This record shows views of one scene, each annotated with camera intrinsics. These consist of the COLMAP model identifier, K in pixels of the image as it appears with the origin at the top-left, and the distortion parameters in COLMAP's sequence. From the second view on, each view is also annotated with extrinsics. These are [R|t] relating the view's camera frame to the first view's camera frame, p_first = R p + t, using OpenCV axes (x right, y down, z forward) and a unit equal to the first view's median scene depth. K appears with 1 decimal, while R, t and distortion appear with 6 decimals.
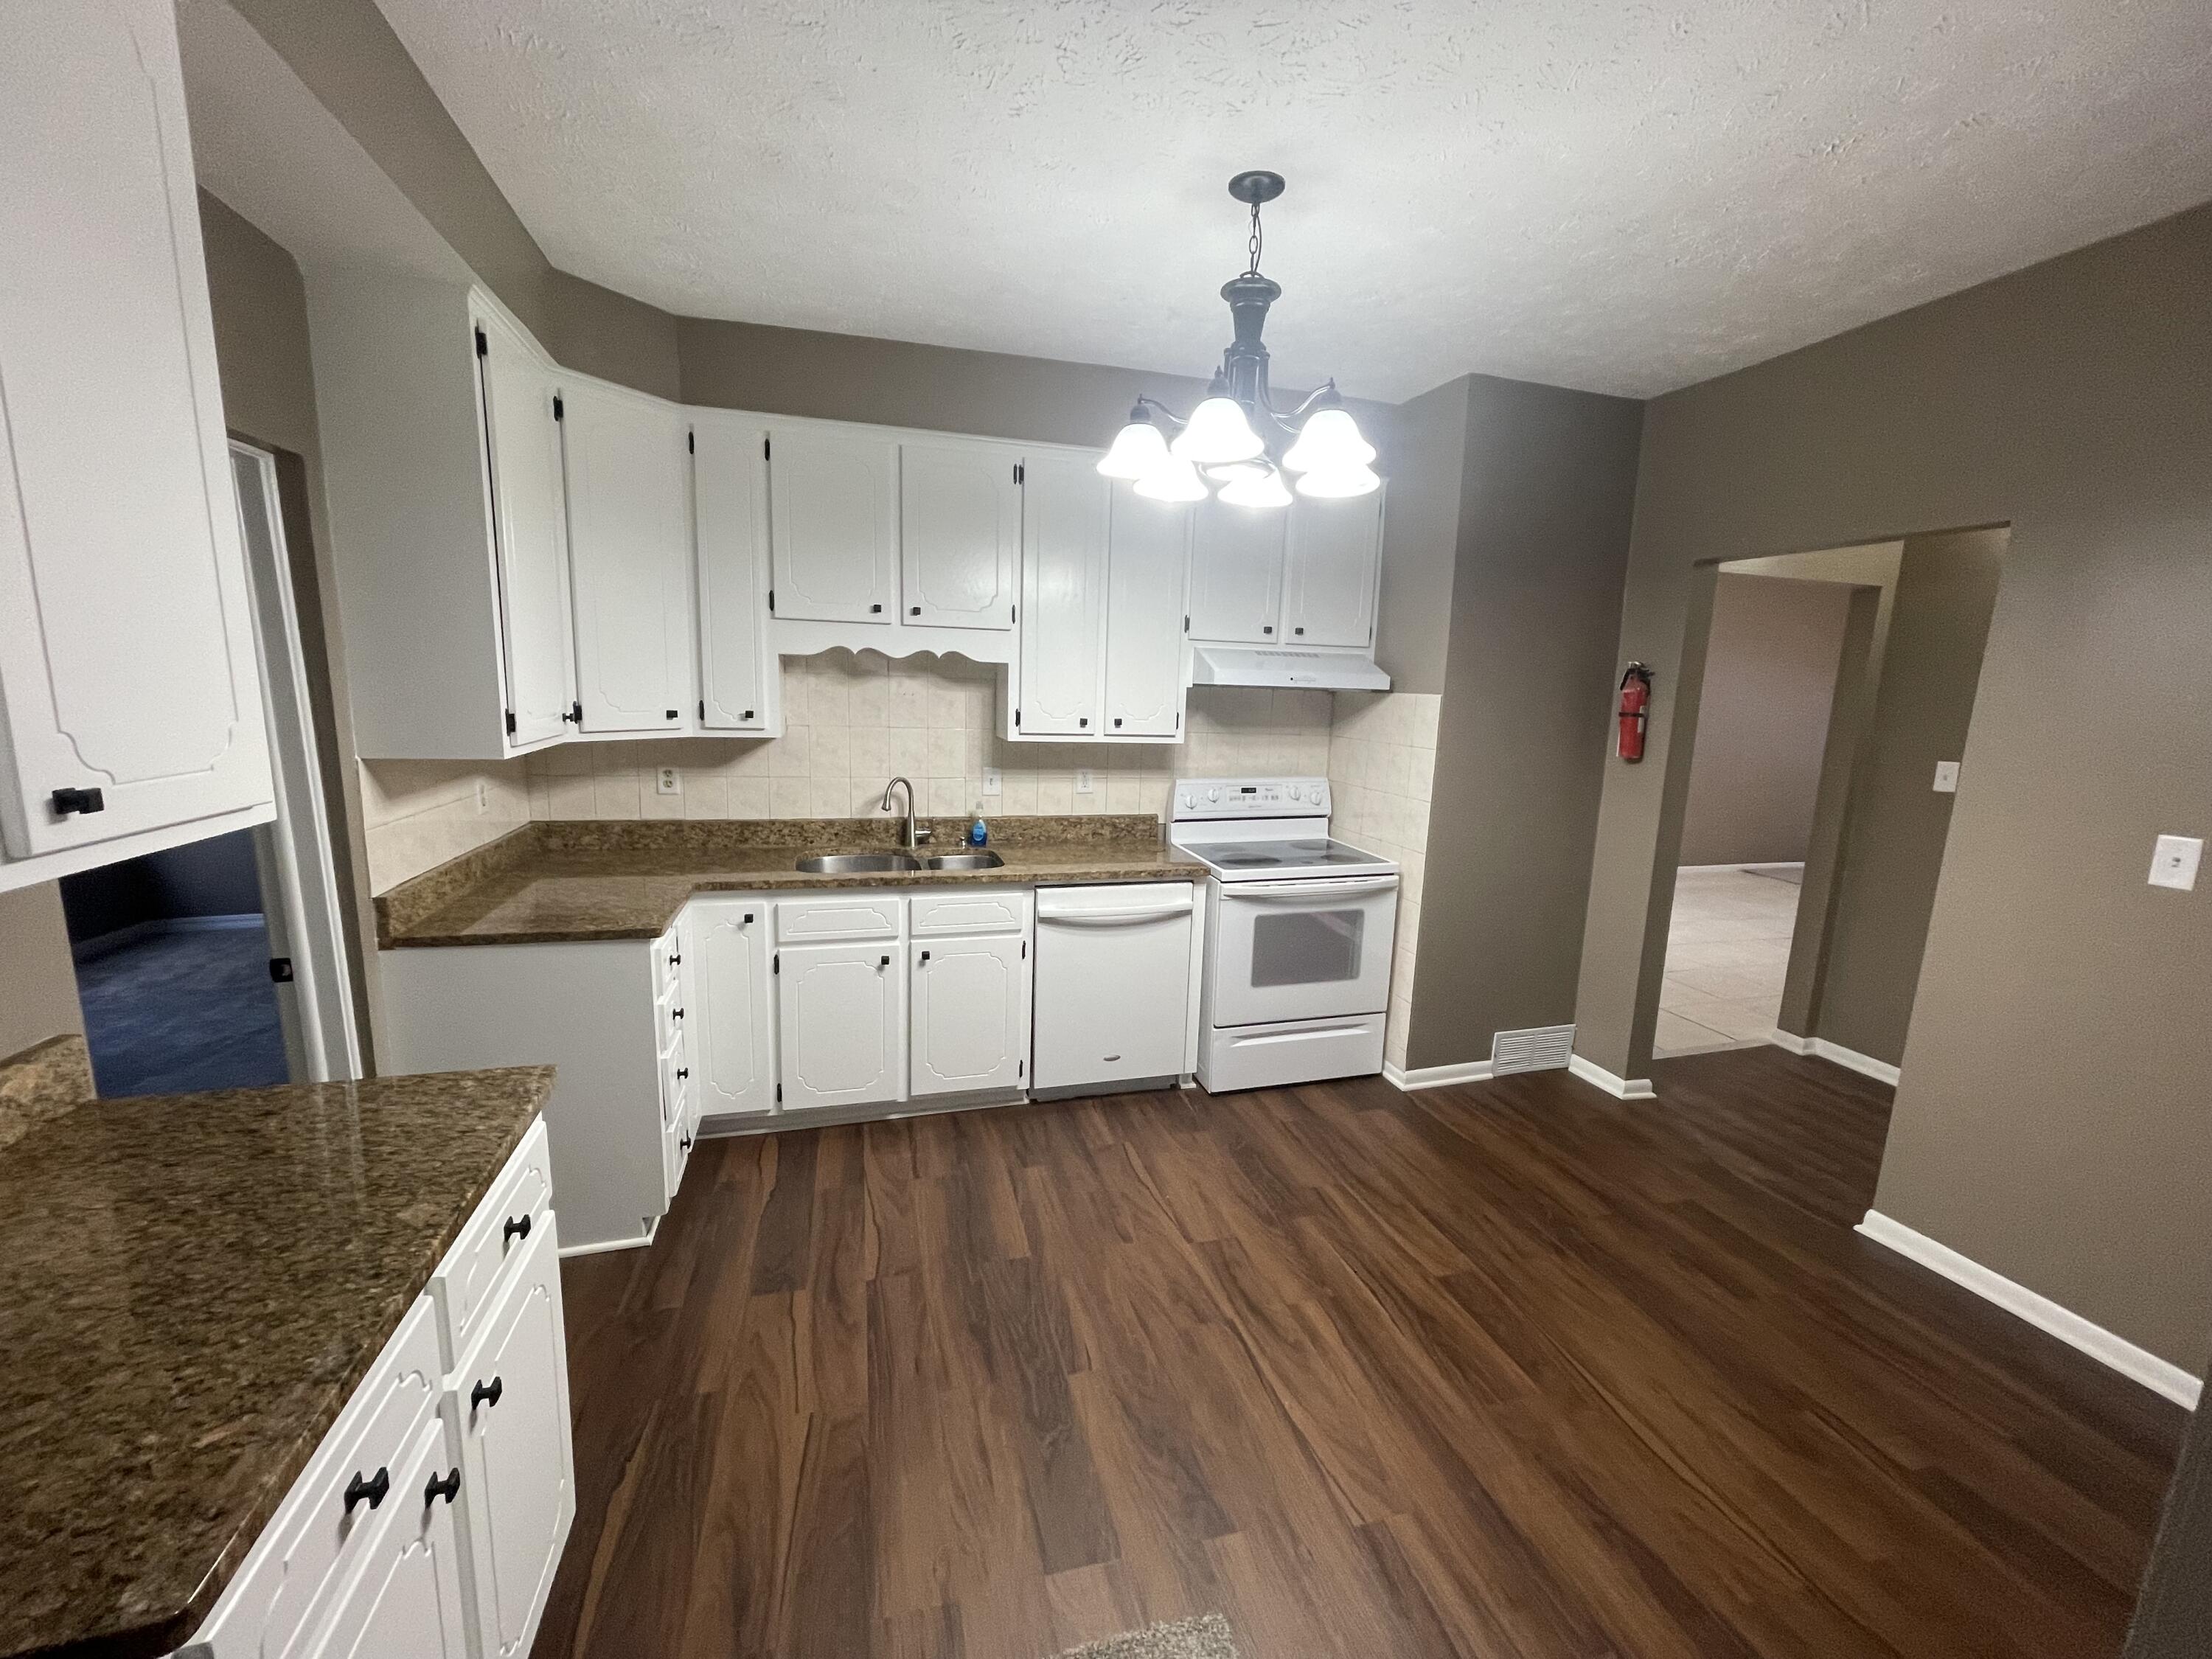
lens RADIAL K [[894.6, 0, 1115.2], [0, 894.6, 835.0], [0, 0, 1]] dist [-0.005022, -0.000133]
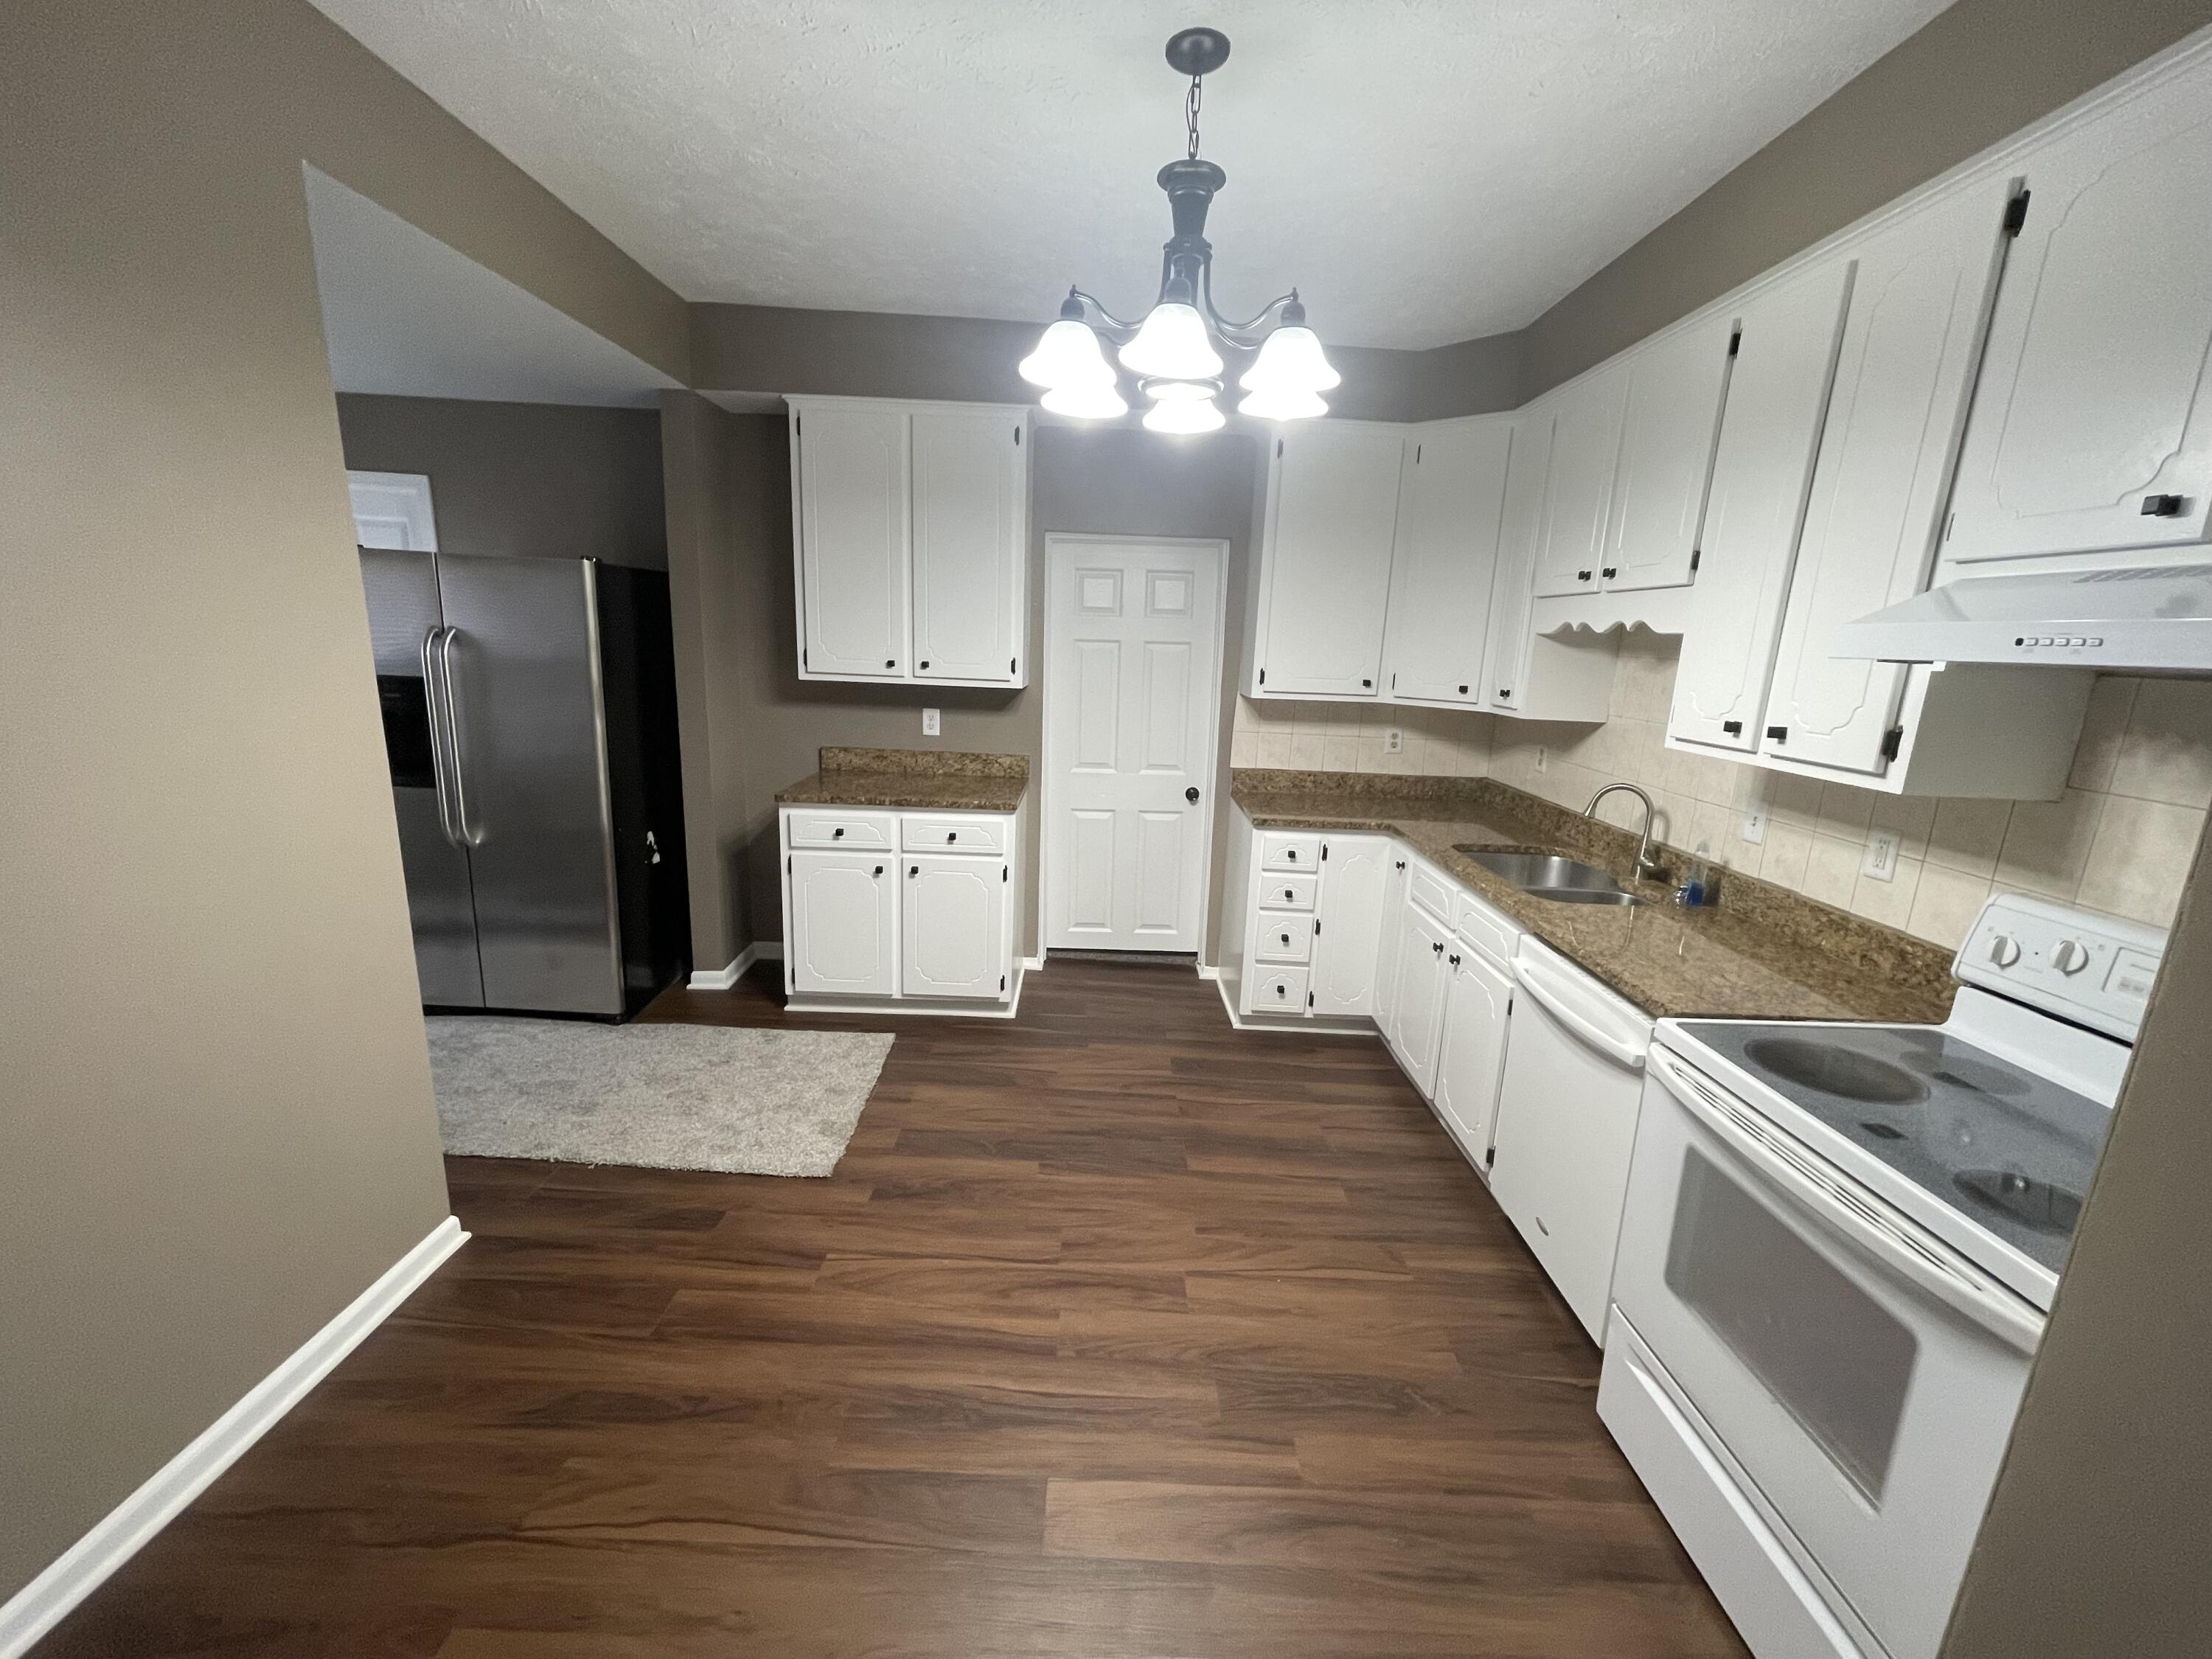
lens RADIAL K [[894.6, 0, 1104.7], [0, 894.6, 830.0], [0, 0, 1]] dist [-0.005022, -0.000133]
pose [[-0.282091, 0.159444, -0.946046, 0.719657], [-0.212095, 0.951330, 0.223577, -0.116183], [0.935650, 0.263720, -0.234545, 0.838004]]
